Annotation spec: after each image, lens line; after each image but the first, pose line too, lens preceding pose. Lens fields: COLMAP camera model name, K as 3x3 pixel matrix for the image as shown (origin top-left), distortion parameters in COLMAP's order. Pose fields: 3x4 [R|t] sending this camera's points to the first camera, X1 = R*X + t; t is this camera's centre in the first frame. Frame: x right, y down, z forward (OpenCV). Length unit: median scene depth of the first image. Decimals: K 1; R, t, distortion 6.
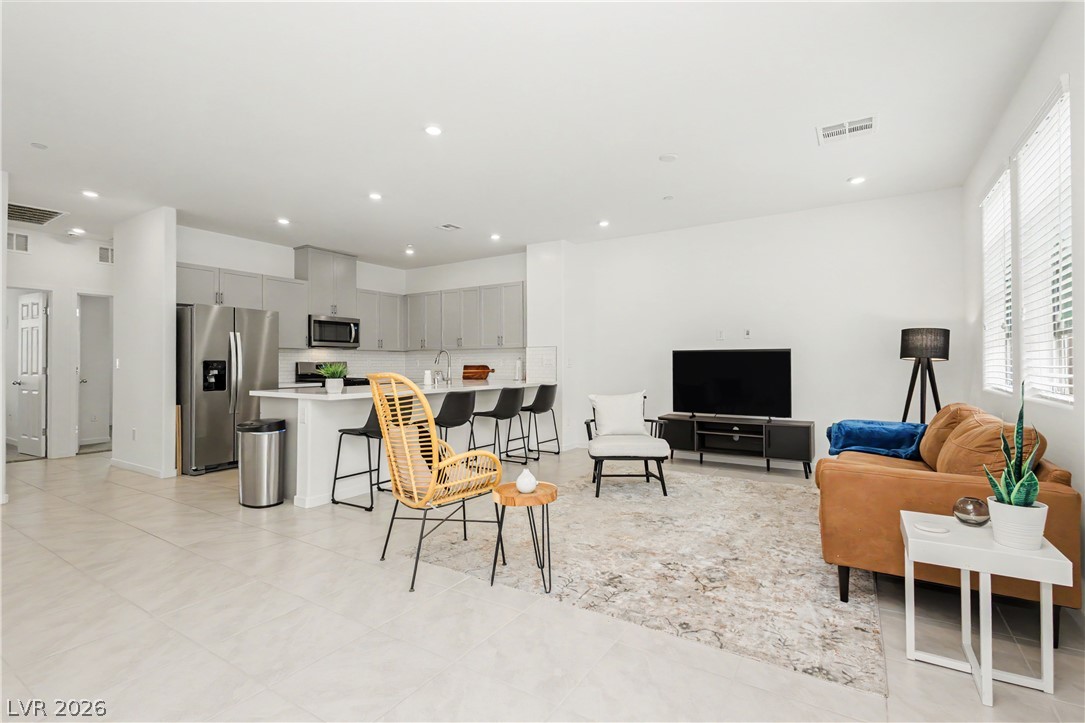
lens RADIAL K [[508.6, 0, 542.5], [0, 508.6, 361.5], [0, 0, 1]] dist [0.002179, 0.000482]
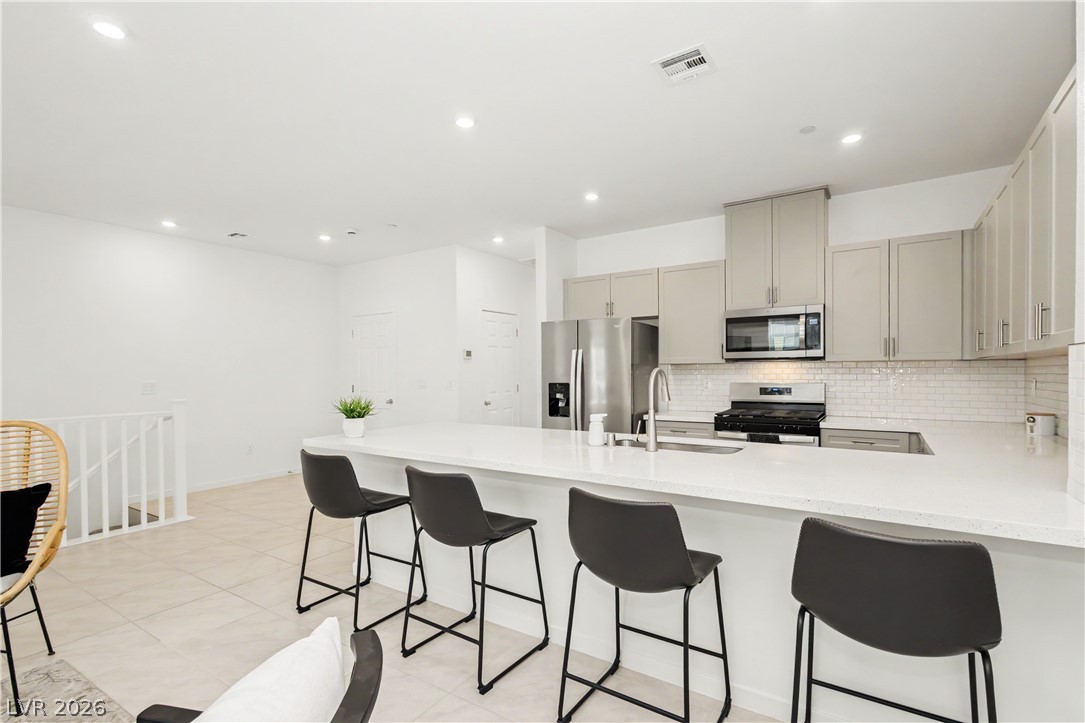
lens RADIAL K [[514.0, 0, 533.6], [0, 514.0, 370.3], [0, 0, 1]] dist [-0.001865, -0.000103]
pose [[-0.021877, 0.007638, -0.999732, 0.243083], [0.009682, 0.999926, 0.007427, -0.026561], [0.999714, -0.009517, -0.021949, 0.885957]]
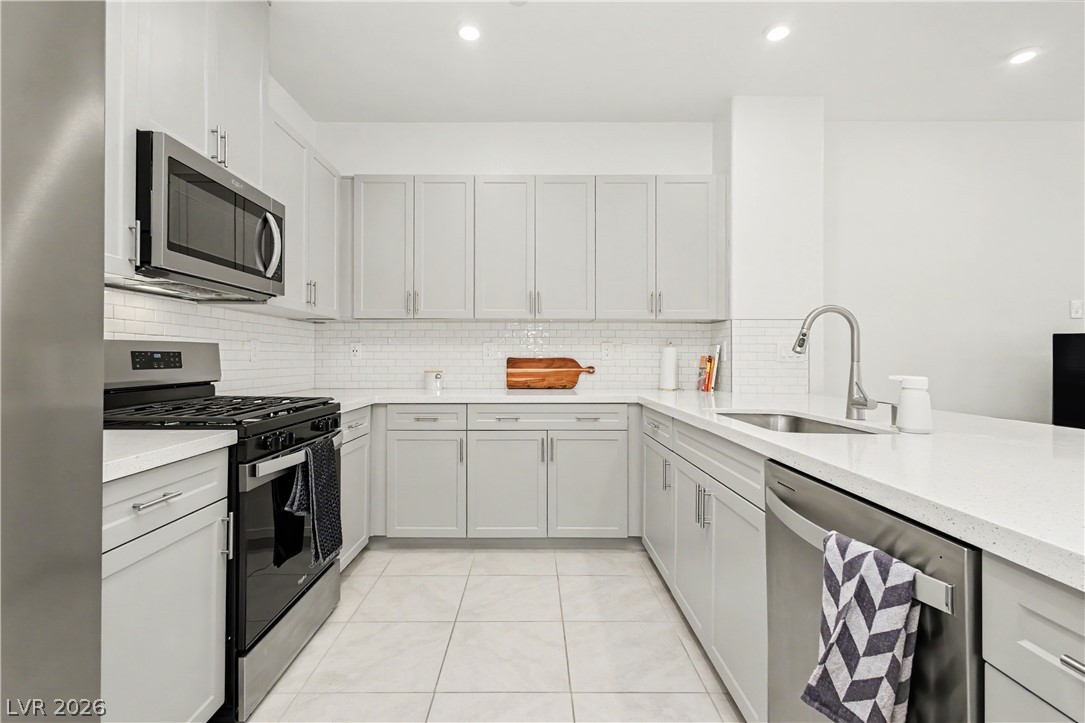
lens RADIAL K [[511.8, 0, 542.5], [0, 511.8, 361.5], [0, 0, 1]] dist [0.000153, 0.000116]
pose [[0.836346, 0.003605, 0.548191, -0.503206], [-0.009464, 0.999924, 0.007864, 0.009269], [-0.548121, -0.011765, 0.836316, 0.824487]]
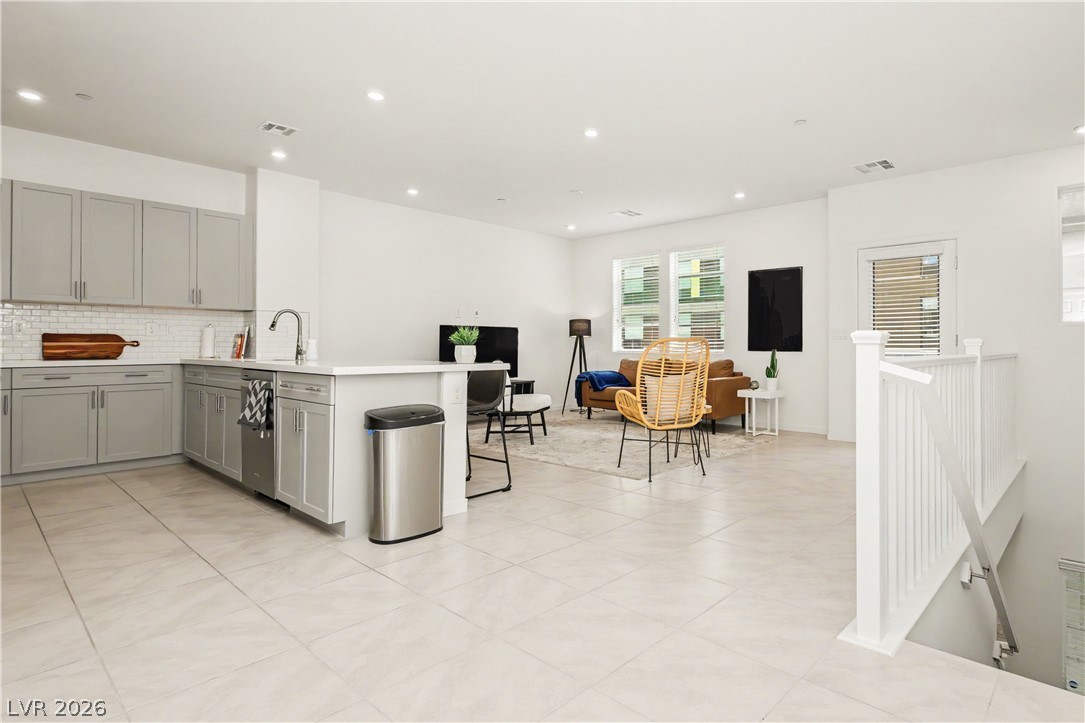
lens RADIAL K [[559.5, 0, 643.2], [0, 559.5, 338.0], [0, 0, 1]] dist [-0.013336, 0.000238]
pose [[0.111990, 0.018366, 0.993540, -0.875012], [-0.005265, 0.999826, -0.017889, 0.025723], [-0.993695, -0.003227, 0.112067, 0.434375]]
